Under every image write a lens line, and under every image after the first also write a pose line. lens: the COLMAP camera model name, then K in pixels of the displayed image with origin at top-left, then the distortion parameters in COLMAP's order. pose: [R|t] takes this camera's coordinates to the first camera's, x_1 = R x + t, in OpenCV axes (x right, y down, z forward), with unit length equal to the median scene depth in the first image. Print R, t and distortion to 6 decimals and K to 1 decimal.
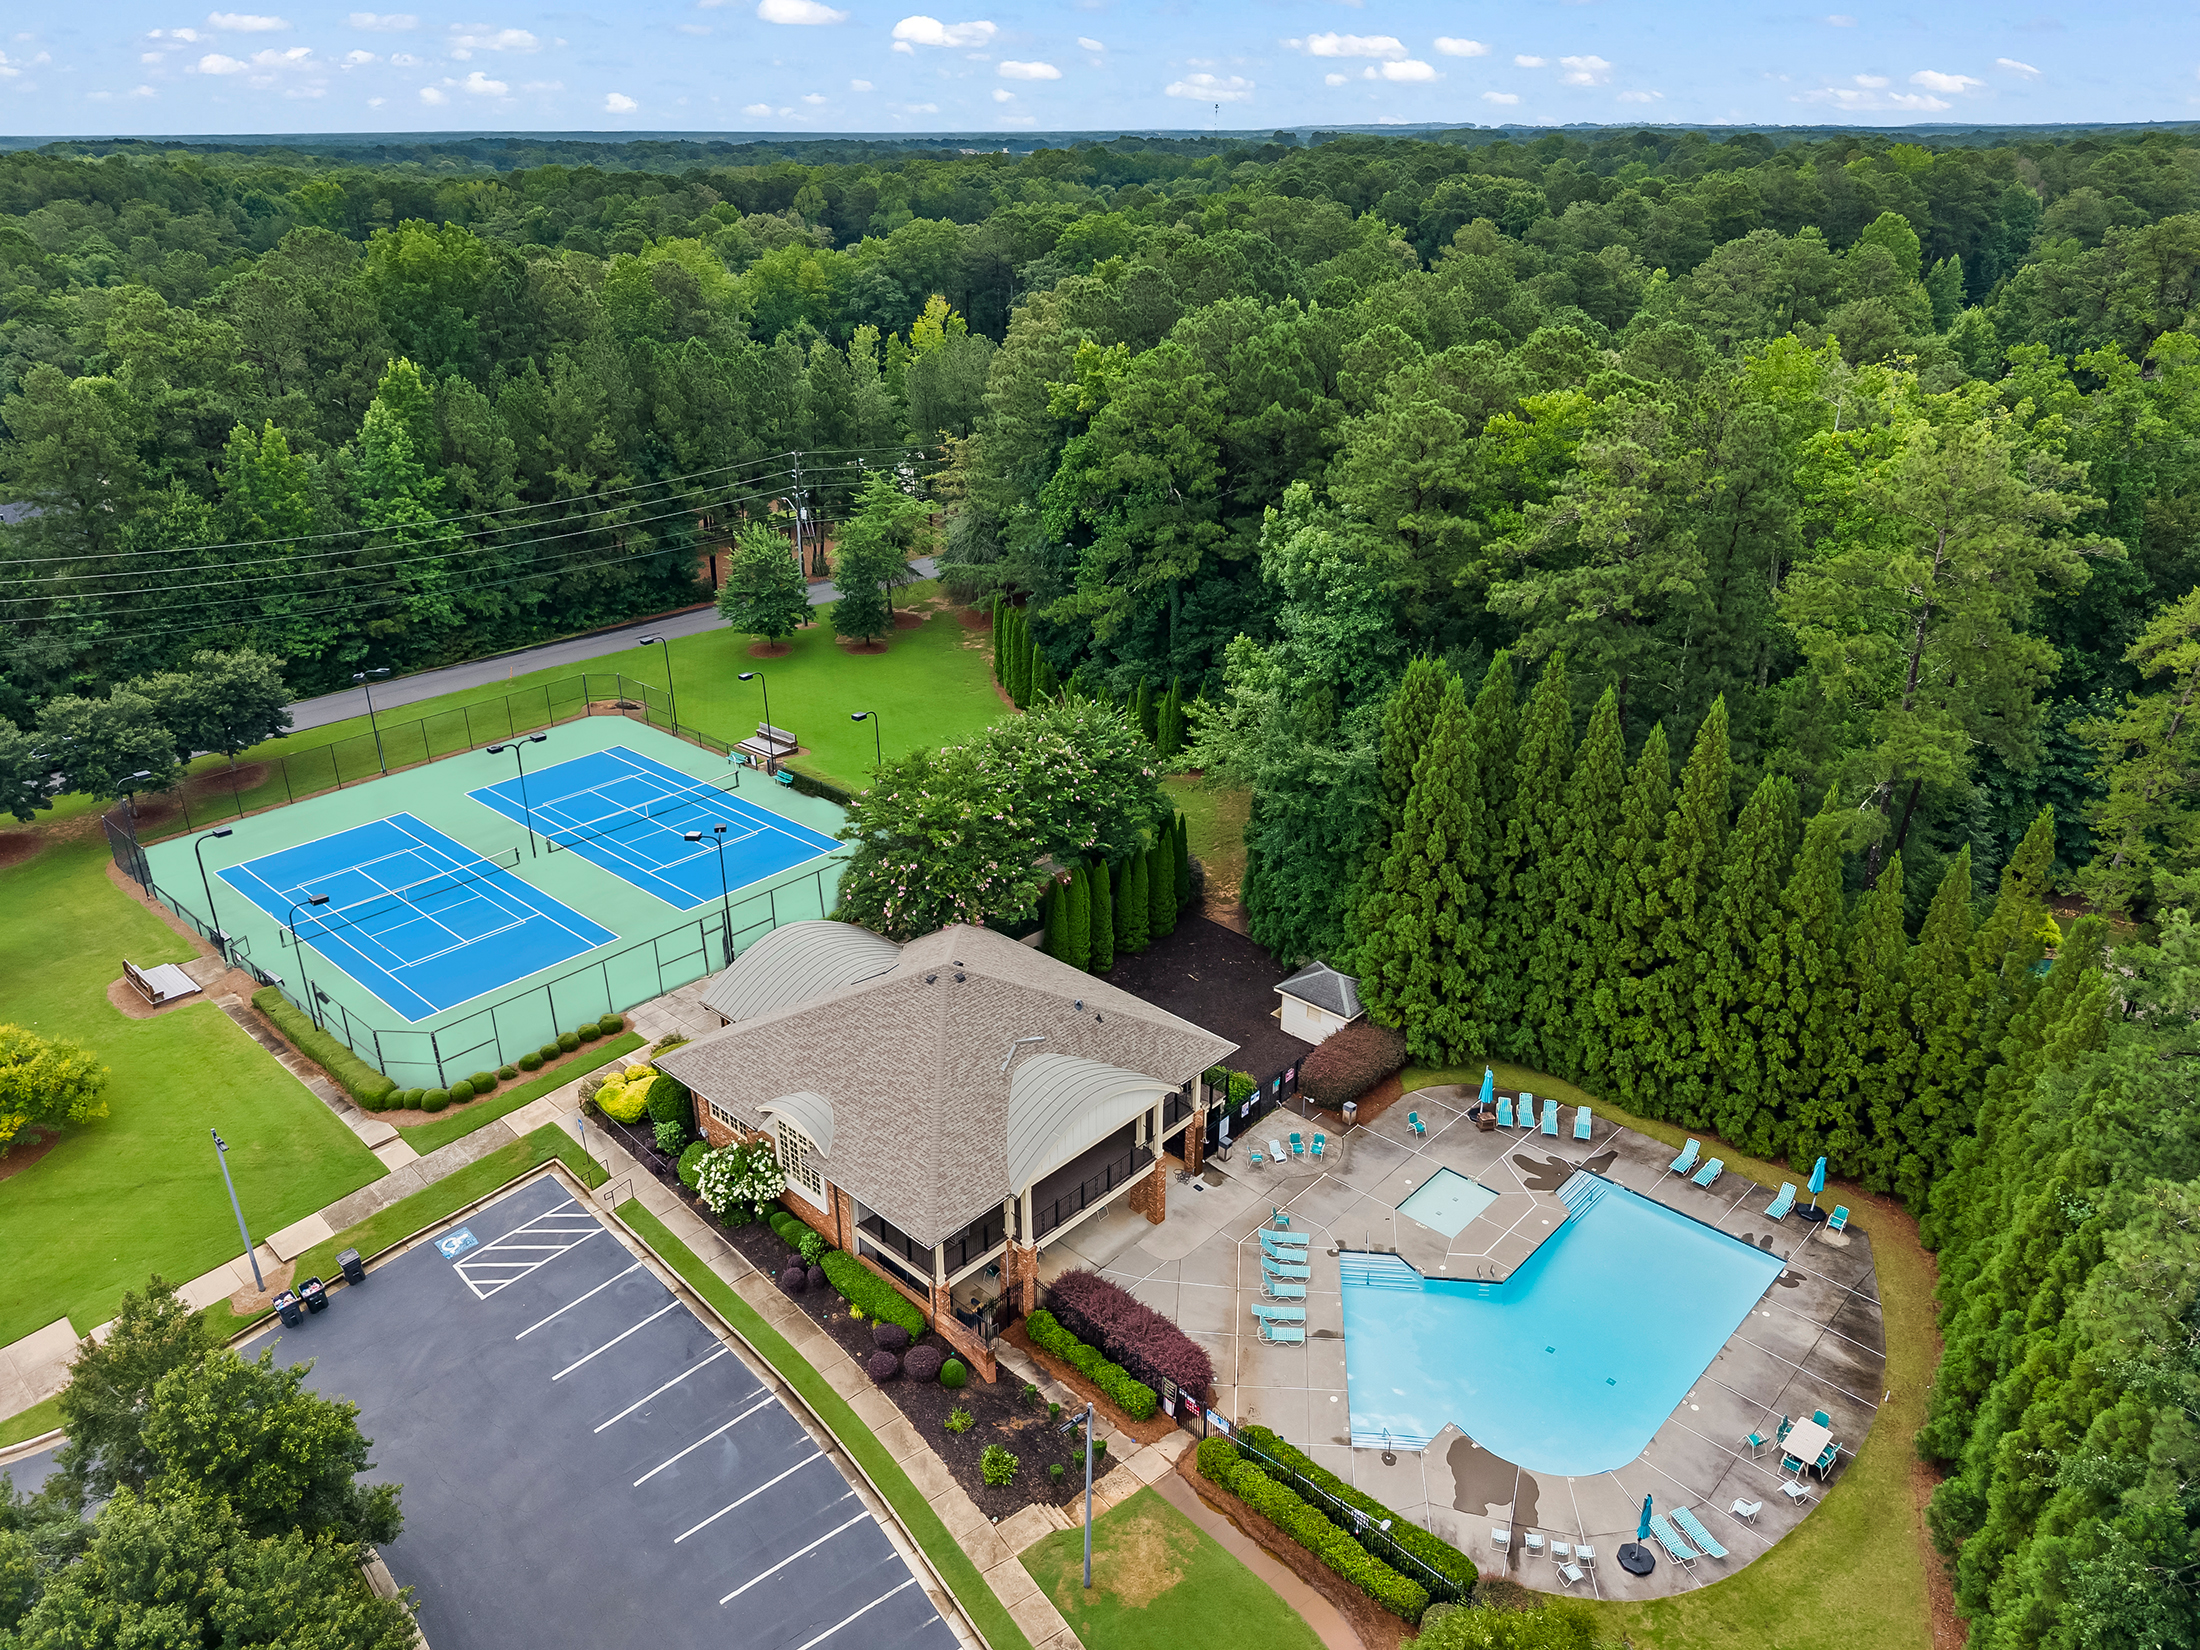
lens RADIAL K [[1533.2, 0, 1100.0], [0, 1533.2, 825.0], [0, 0, 1]] dist [-0.002622, -0.000782]
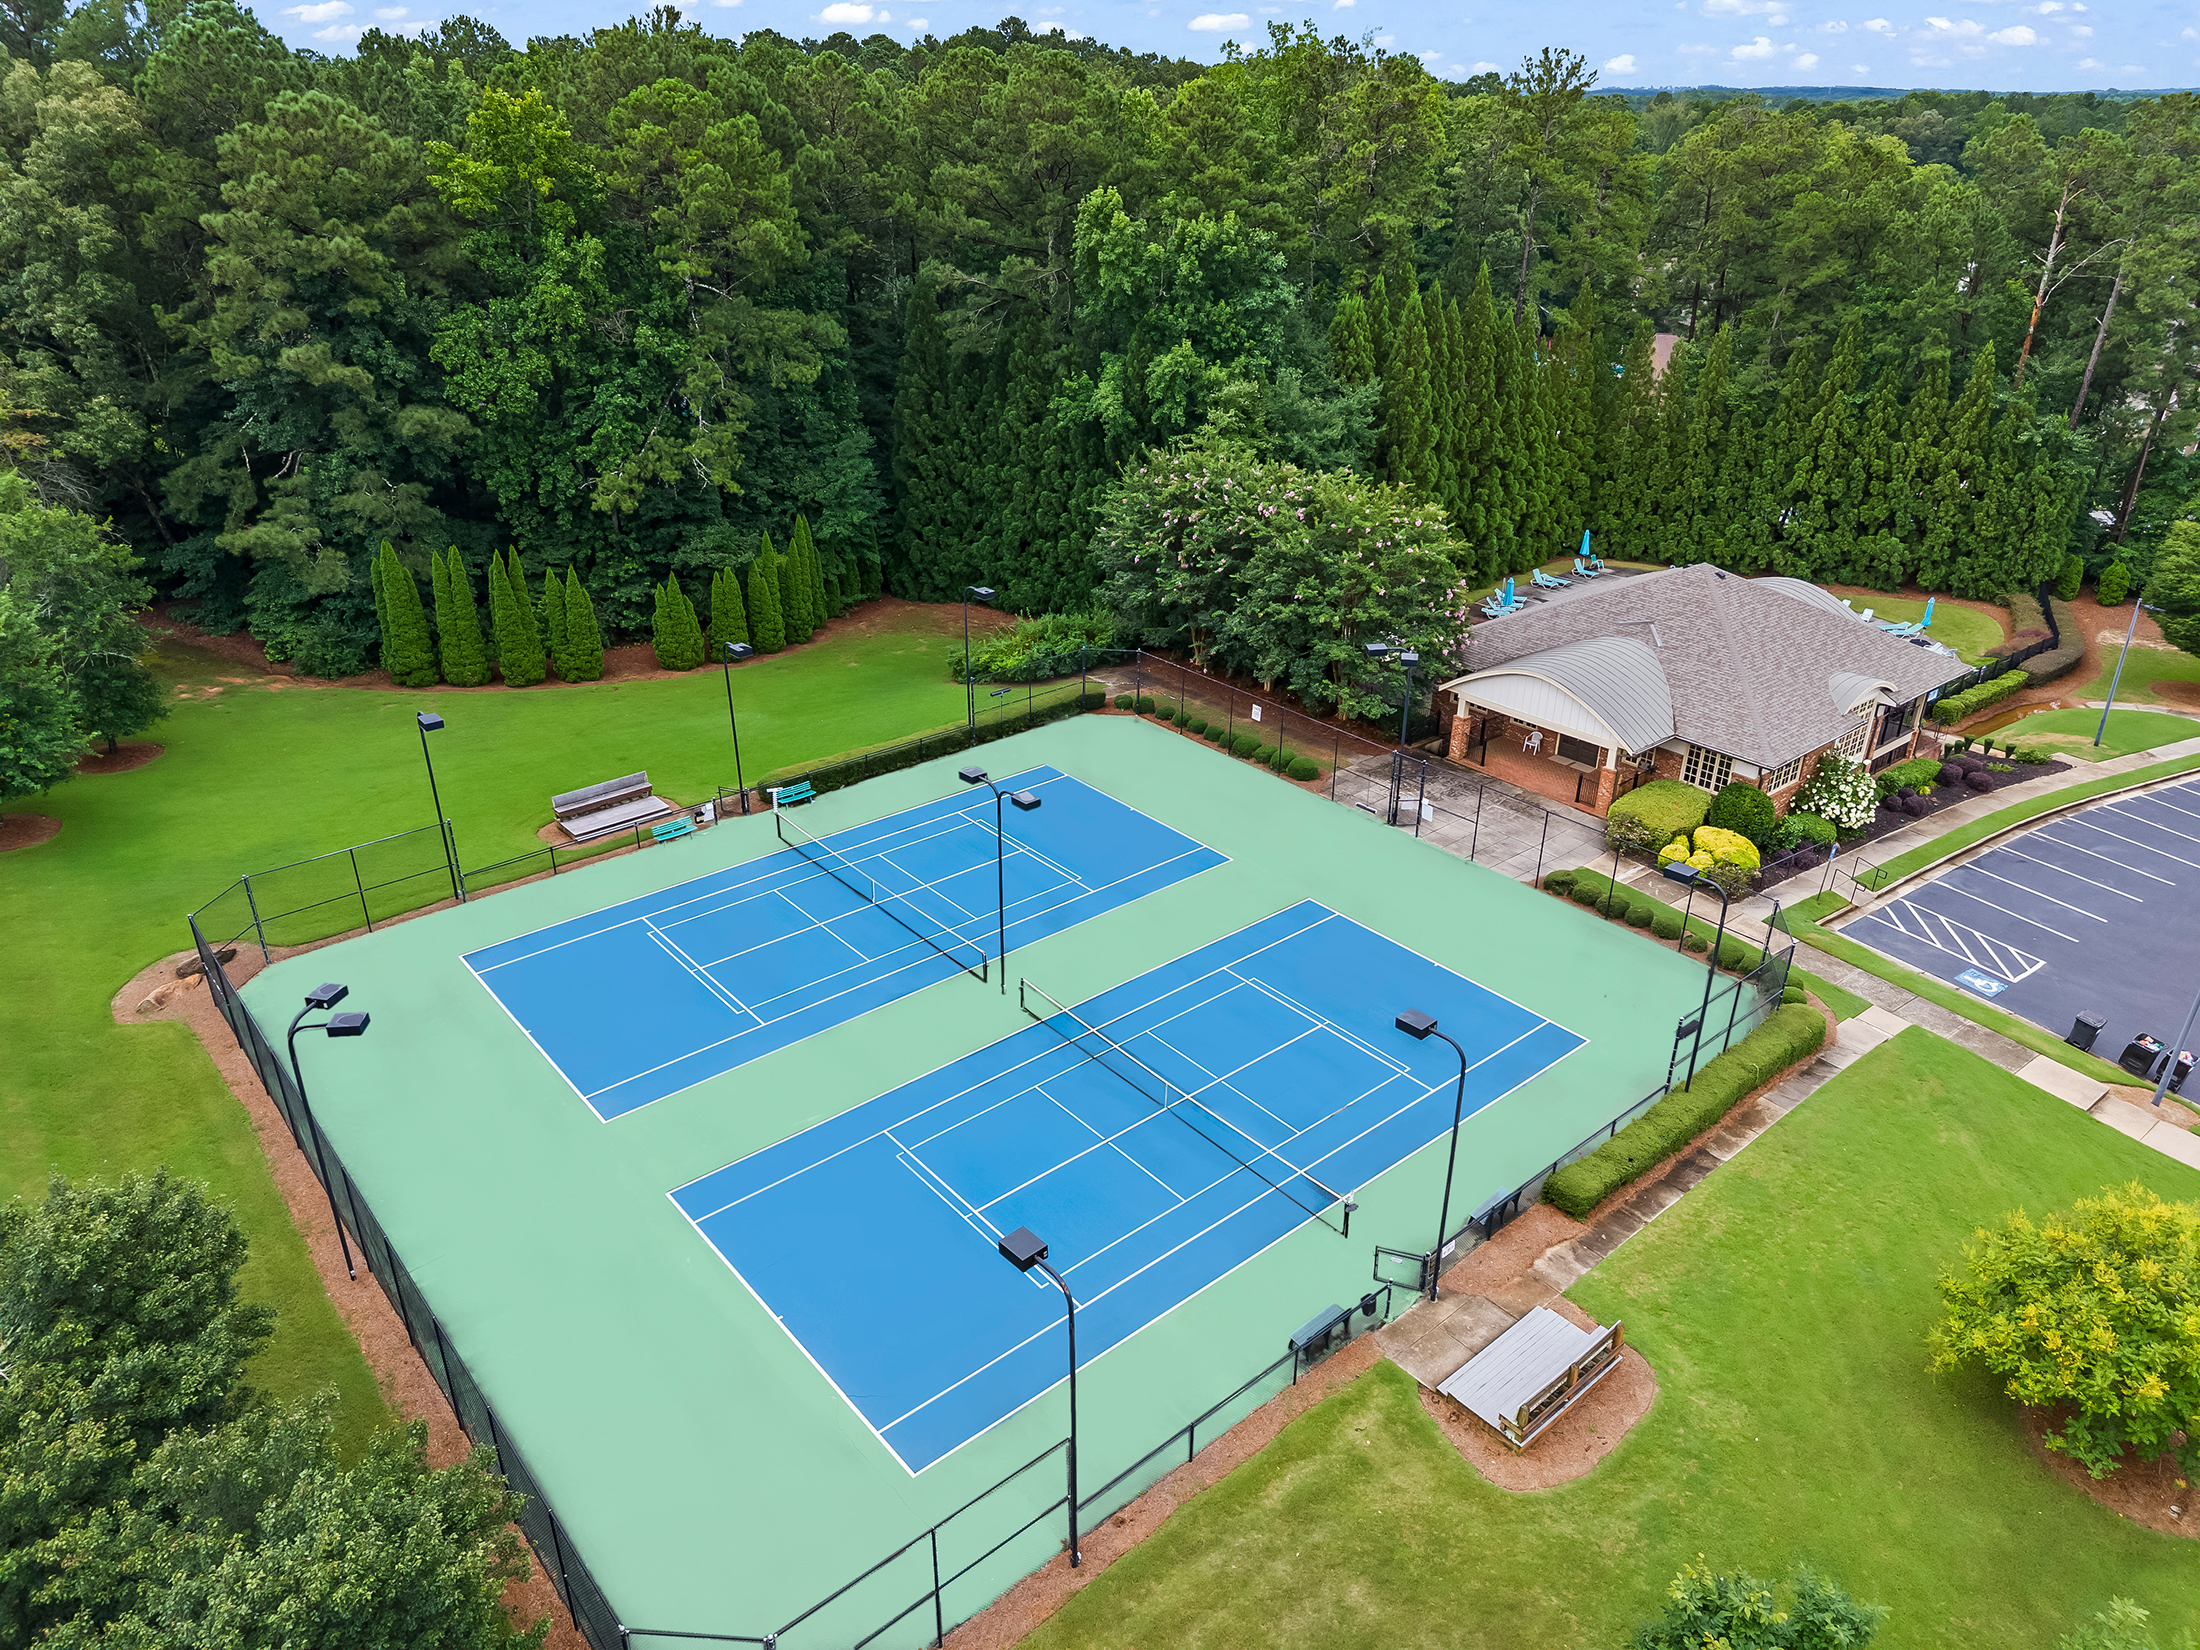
lens RADIAL K [[1486.4, 0, 1100.0], [0, 1486.4, 825.0], [0, 0, 1]] dist [0.035747, -0.034871]
pose [[0.118749, -0.424310, 0.897697, -1.017120], [0.399403, 0.848138, 0.348051, -0.248248], [-0.909052, 0.317212, 0.270186, 1.016152]]
